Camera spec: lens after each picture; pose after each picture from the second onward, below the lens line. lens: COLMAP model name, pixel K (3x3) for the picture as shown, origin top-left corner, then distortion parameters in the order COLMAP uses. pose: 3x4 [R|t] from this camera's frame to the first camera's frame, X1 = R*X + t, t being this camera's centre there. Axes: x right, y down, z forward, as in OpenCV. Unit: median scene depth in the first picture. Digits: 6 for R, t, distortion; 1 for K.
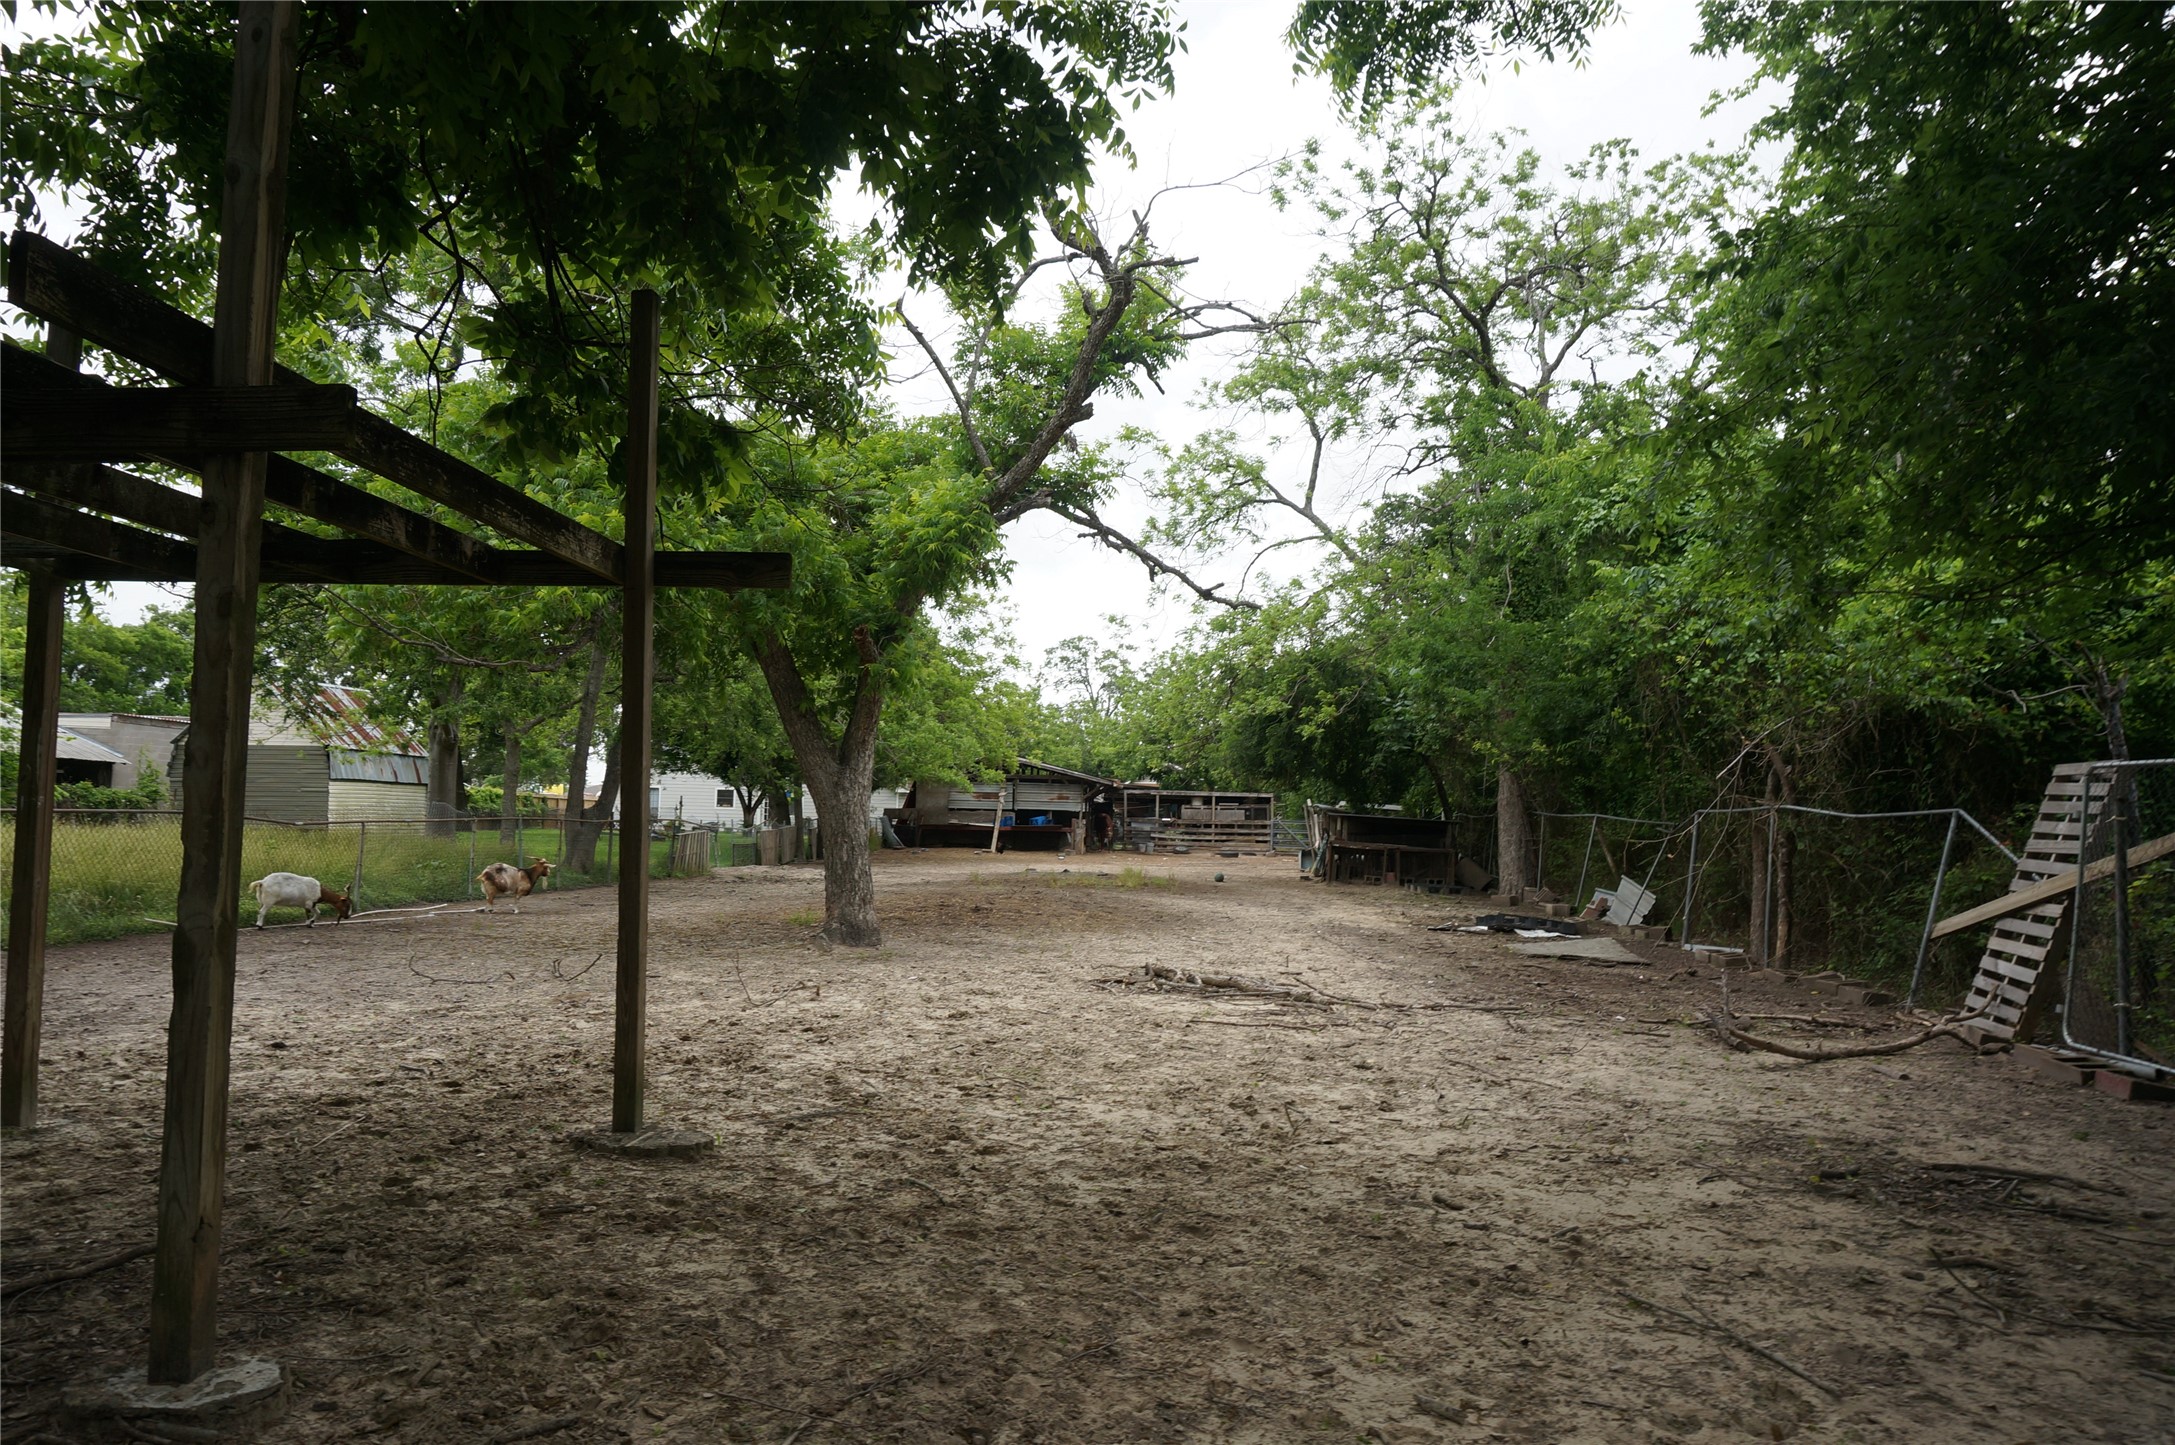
lens RADIAL K [[1448.8, 0, 1090.5], [0, 1448.8, 724.3], [0, 0, 1]] dist [-0.050683, 0.037096]
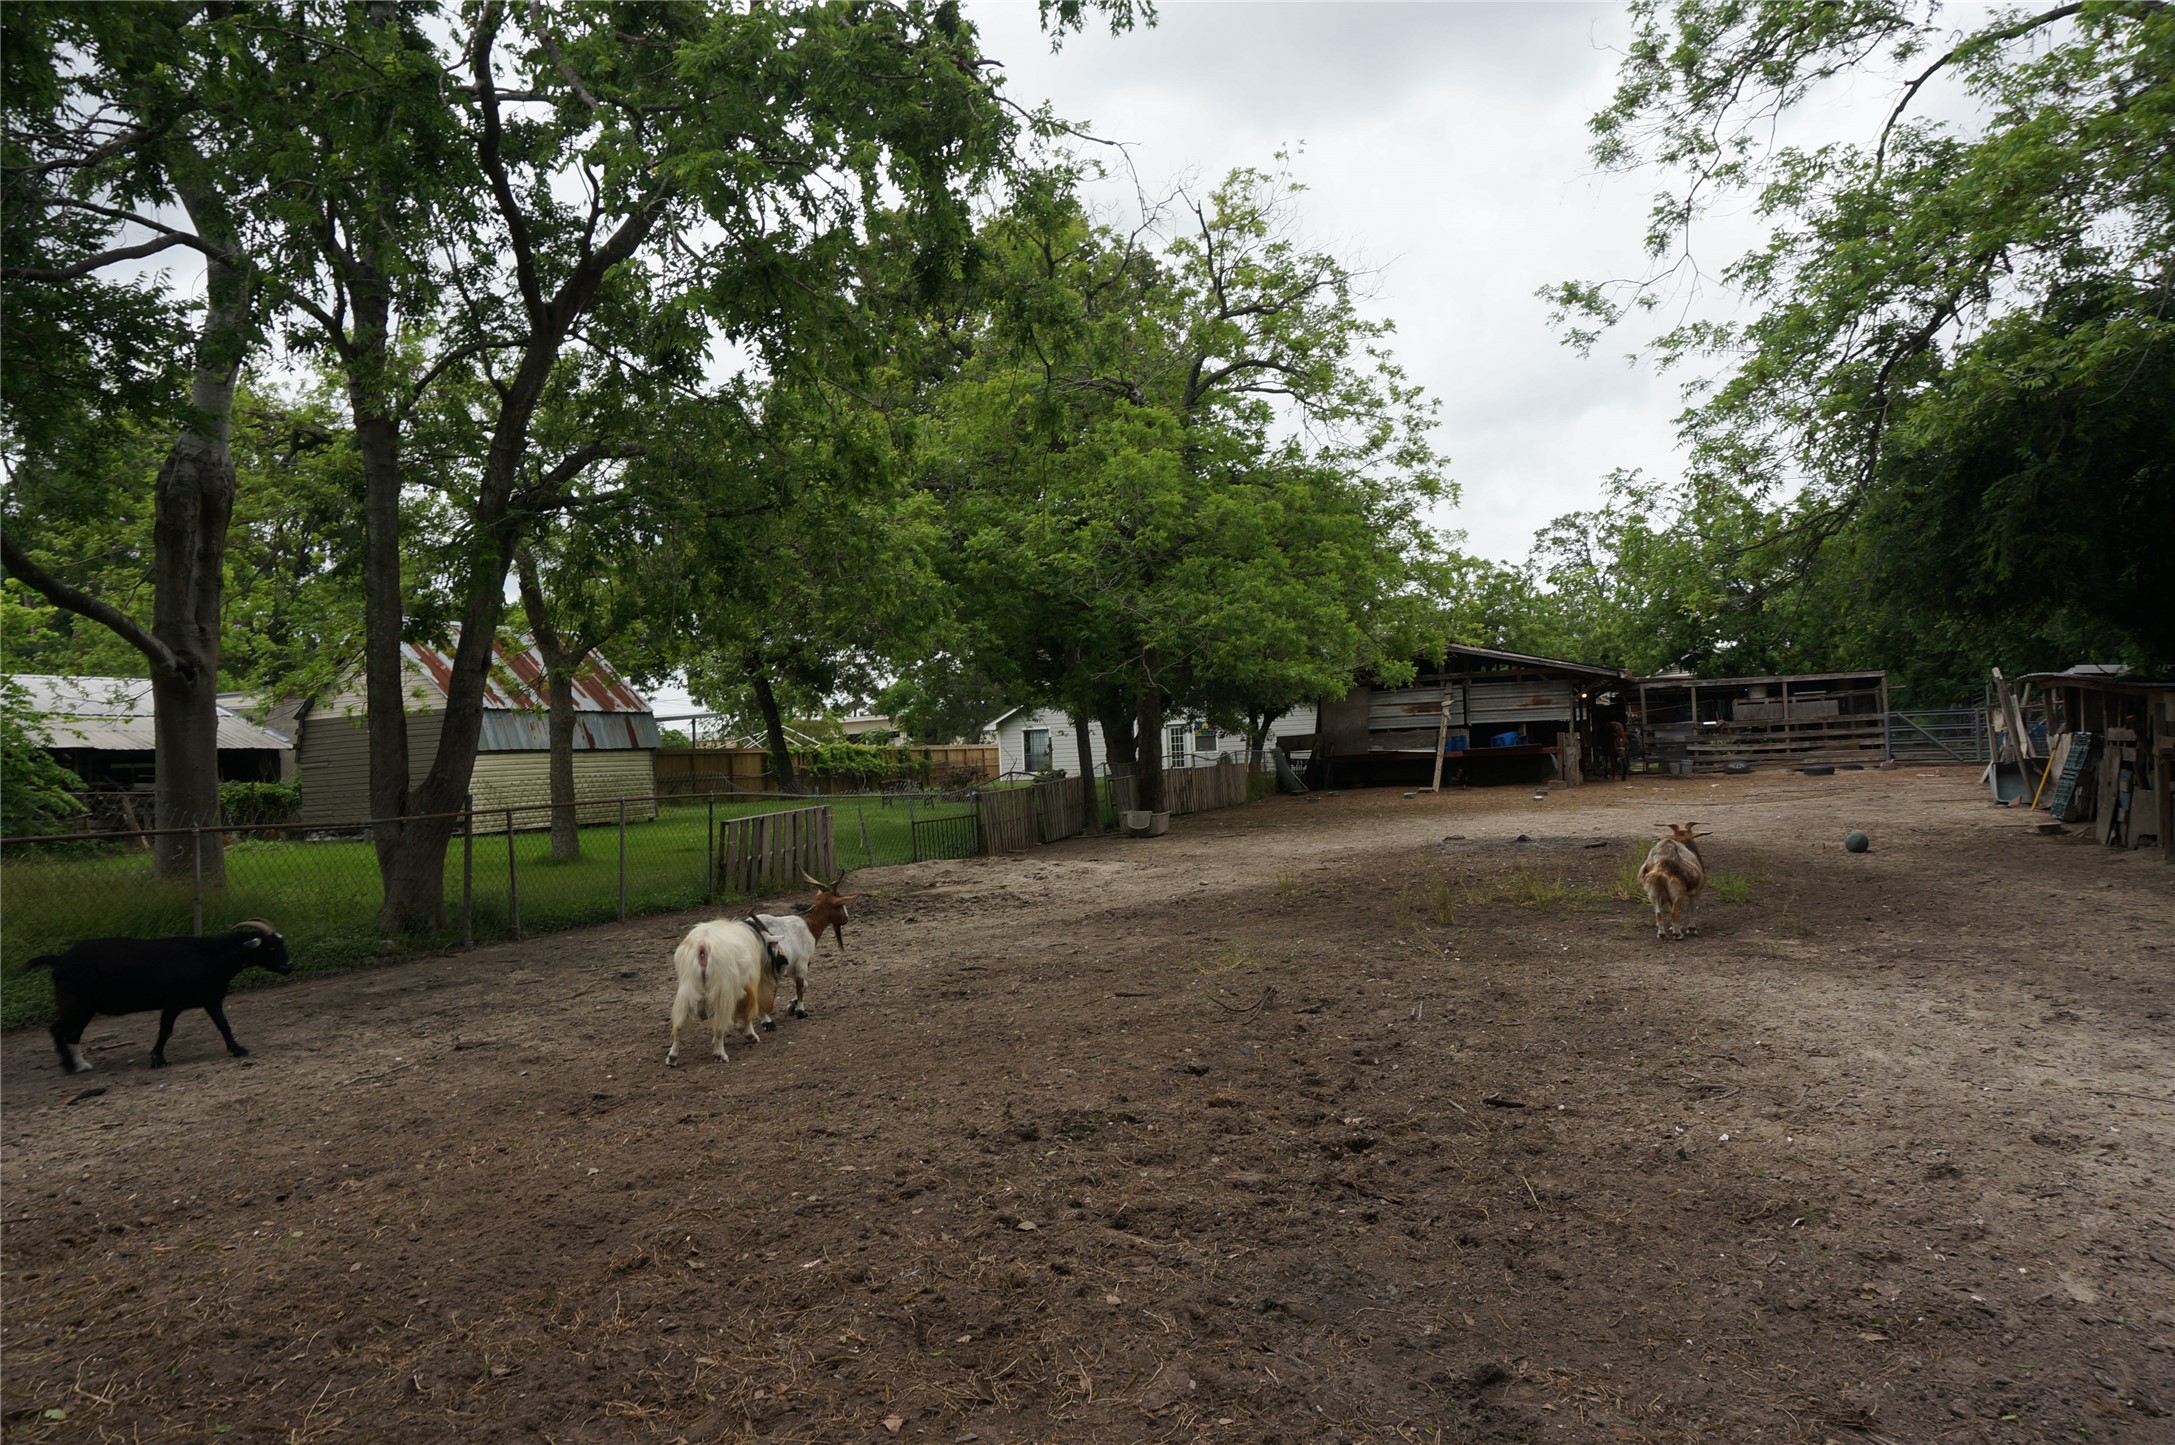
lens RADIAL K [[1450.1, 0, 1087.5], [0, 1450.1, 722.5], [0, 0, 1]] dist [-0.060486, 0.037030]
pose [[0.936828, -0.072486, -0.342197, 0.013982], [0.089315, 0.995435, 0.033658, 0.024478], [0.338195, -0.062095, 0.939025, 0.393599]]
